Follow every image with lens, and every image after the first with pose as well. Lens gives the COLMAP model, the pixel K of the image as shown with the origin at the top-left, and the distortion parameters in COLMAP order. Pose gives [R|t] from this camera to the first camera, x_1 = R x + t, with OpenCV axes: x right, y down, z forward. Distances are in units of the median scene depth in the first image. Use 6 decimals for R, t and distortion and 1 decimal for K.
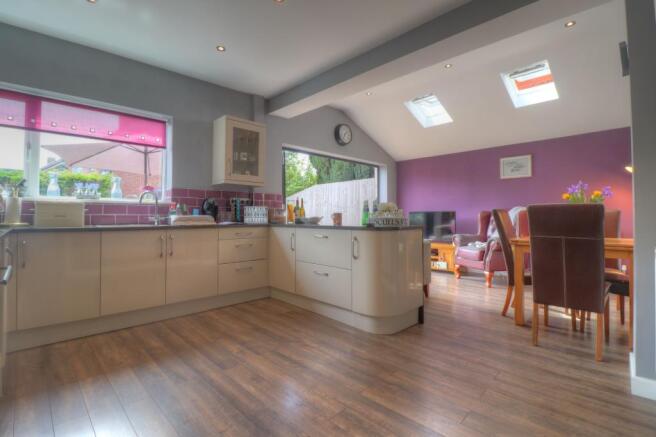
lens RADIAL K [[301.4, 0, 327.9], [0, 301.4, 213.9], [0, 0, 1]] dist [-0.018798, -0.000827]
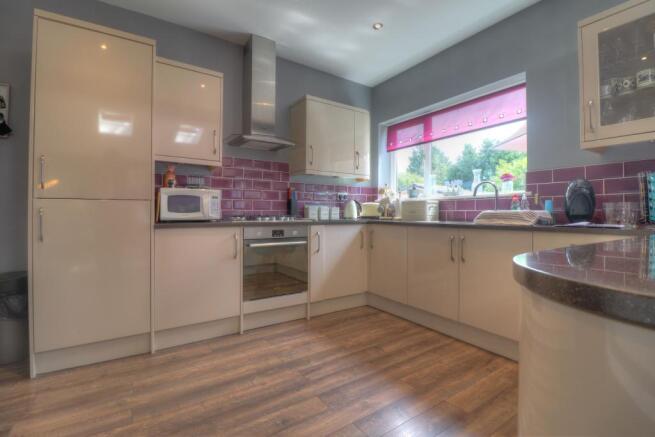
lens RADIAL K [[300.9, 0, 327.4], [0, 300.9, 213.9], [0, 0, 1]] dist [-0.018798, -0.000827]
pose [[-0.198507, 0.001016, -0.980099, 0.367586], [0.010966, 0.999939, -0.001184, 0.011753], [0.980038, -0.010983, -0.198506, 0.948784]]
